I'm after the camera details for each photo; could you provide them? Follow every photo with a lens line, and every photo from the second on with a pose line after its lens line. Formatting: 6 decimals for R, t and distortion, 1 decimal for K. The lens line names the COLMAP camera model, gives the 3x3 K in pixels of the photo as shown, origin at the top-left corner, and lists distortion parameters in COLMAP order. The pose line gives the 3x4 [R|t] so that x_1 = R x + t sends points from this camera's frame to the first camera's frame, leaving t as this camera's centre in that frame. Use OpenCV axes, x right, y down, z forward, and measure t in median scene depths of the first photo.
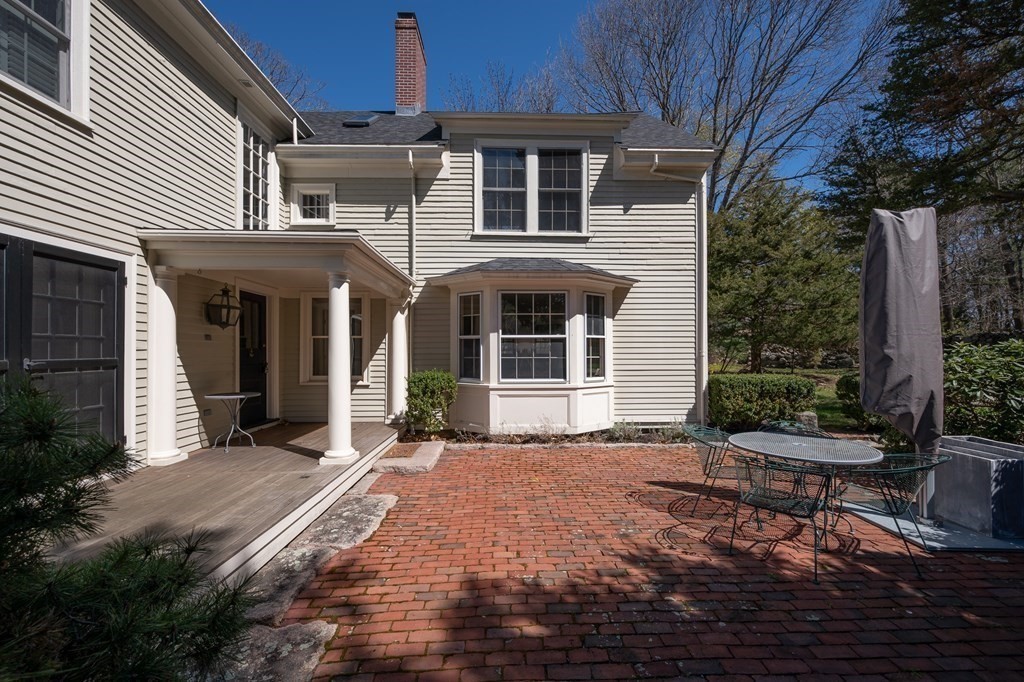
lens RADIAL K [[411.1, 0, 520.3], [0, 411.1, 351.3], [0, 0, 1]] dist [-0.000331, -0.000091]
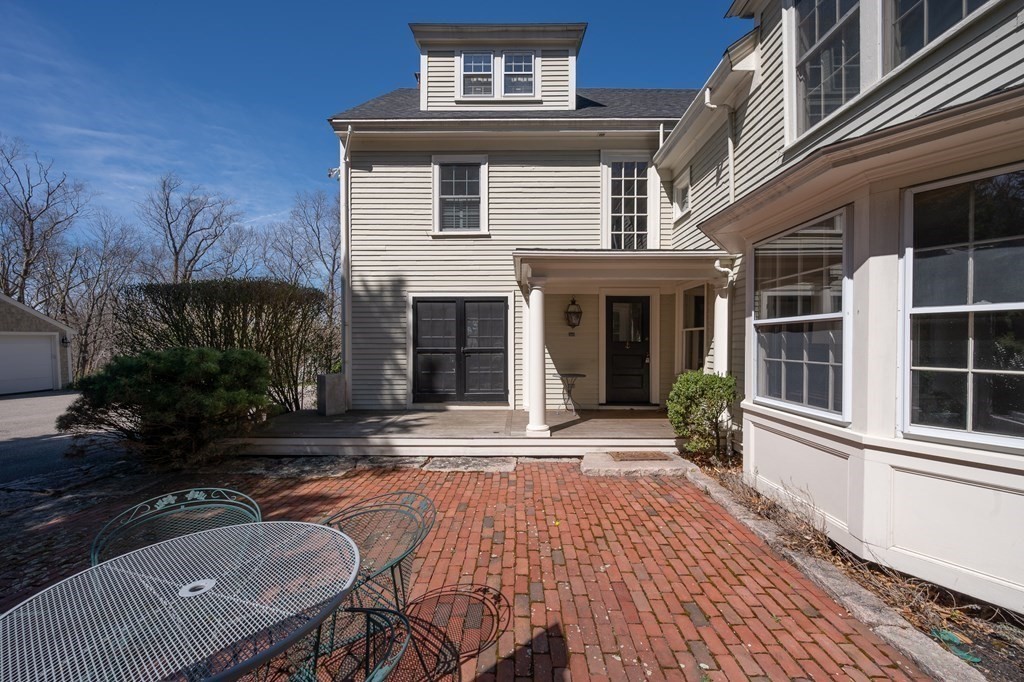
lens RADIAL K [[411.1, 0, 514.3], [0, 411.1, 346.6], [0, 0, 1]] dist [-0.000331, -0.000091]
pose [[-0.051050, 0.017280, -0.998547, 0.582123], [0.003397, 0.999848, 0.017129, -0.013509], [0.998690, -0.002517, -0.051101, 0.725060]]
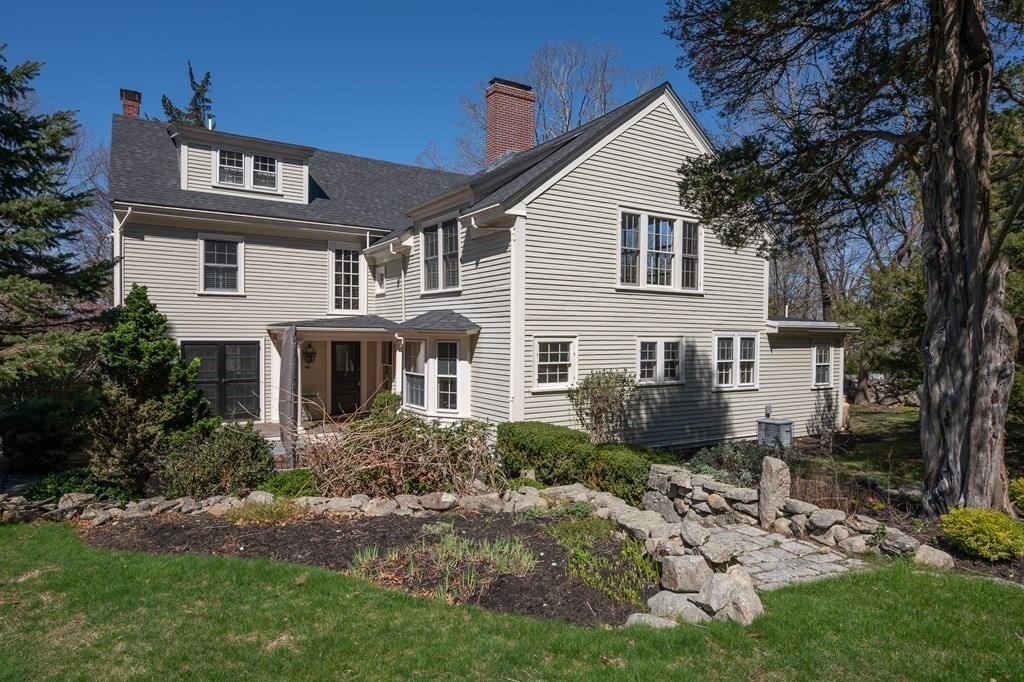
lens RADIAL K [[644.9, 0, 514.6], [0, 644.9, 348.4], [0, 0, 1]] dist [0.009966, 0.001840]
pose [[0.491000, 0.028906, -0.870680, 2.146391], [-0.009471, 0.999567, 0.027844, -0.191250], [0.871108, -0.005425, 0.491062, 0.260870]]
